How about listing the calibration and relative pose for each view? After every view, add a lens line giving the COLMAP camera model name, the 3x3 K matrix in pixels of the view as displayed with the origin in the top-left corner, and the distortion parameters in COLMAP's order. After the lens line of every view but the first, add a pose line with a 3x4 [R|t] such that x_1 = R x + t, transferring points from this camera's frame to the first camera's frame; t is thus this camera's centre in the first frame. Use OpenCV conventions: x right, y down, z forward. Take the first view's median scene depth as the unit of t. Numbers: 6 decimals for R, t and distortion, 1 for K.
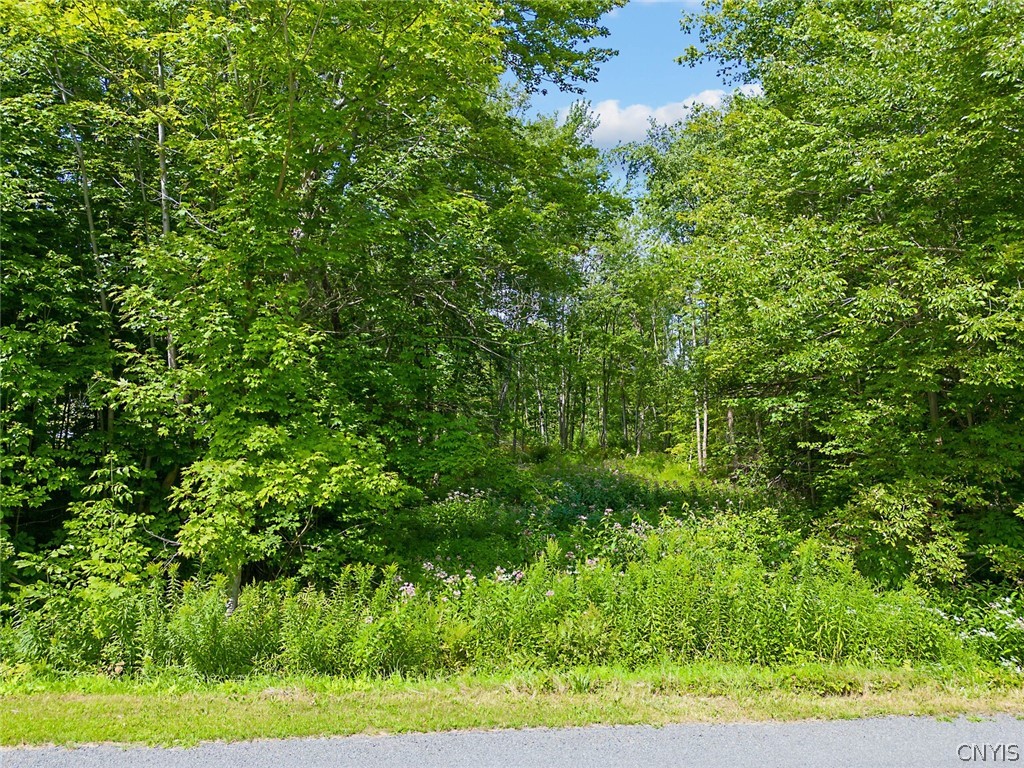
lens RADIAL K [[720.9, 0, 509.2], [0, 720.9, 385.2], [0, 0, 1]] dist [0.021797, -0.005195]
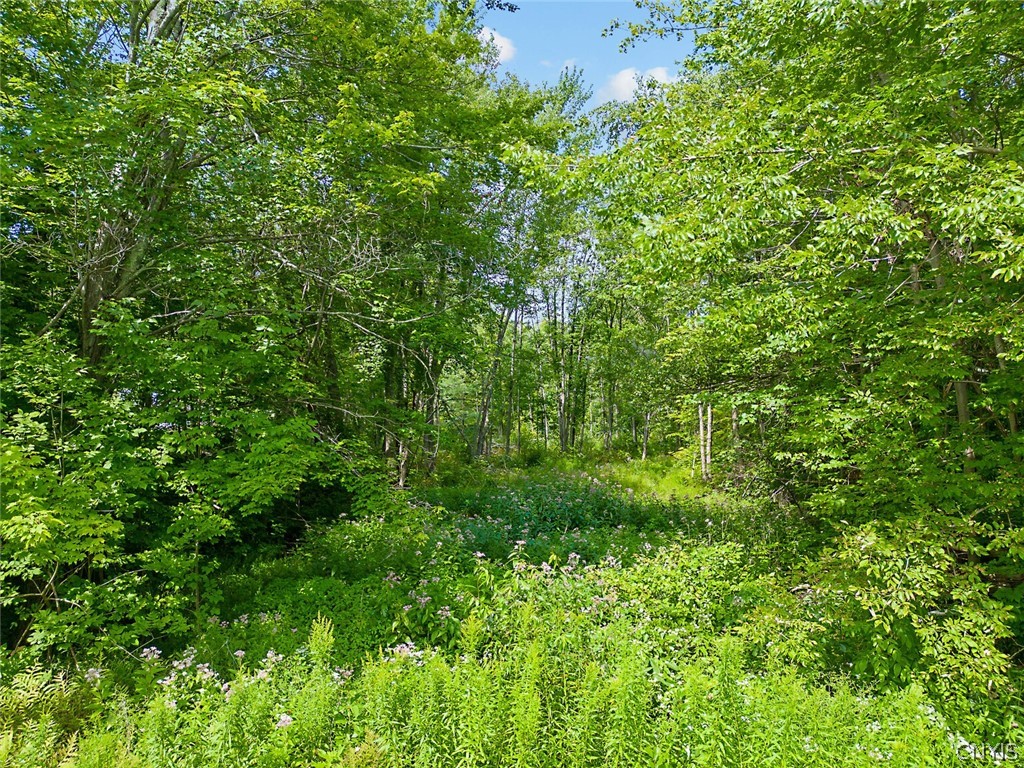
lens RADIAL K [[720.9, 0, 514.6], [0, 720.9, 384.7], [0, 0, 1]] dist [0.021797, -0.005195]
pose [[0.999492, -0.000703, -0.031852, 0.189690], [0.000668, 0.999999, -0.001122, 0.012563], [0.031853, 0.001100, 0.999492, 0.305550]]
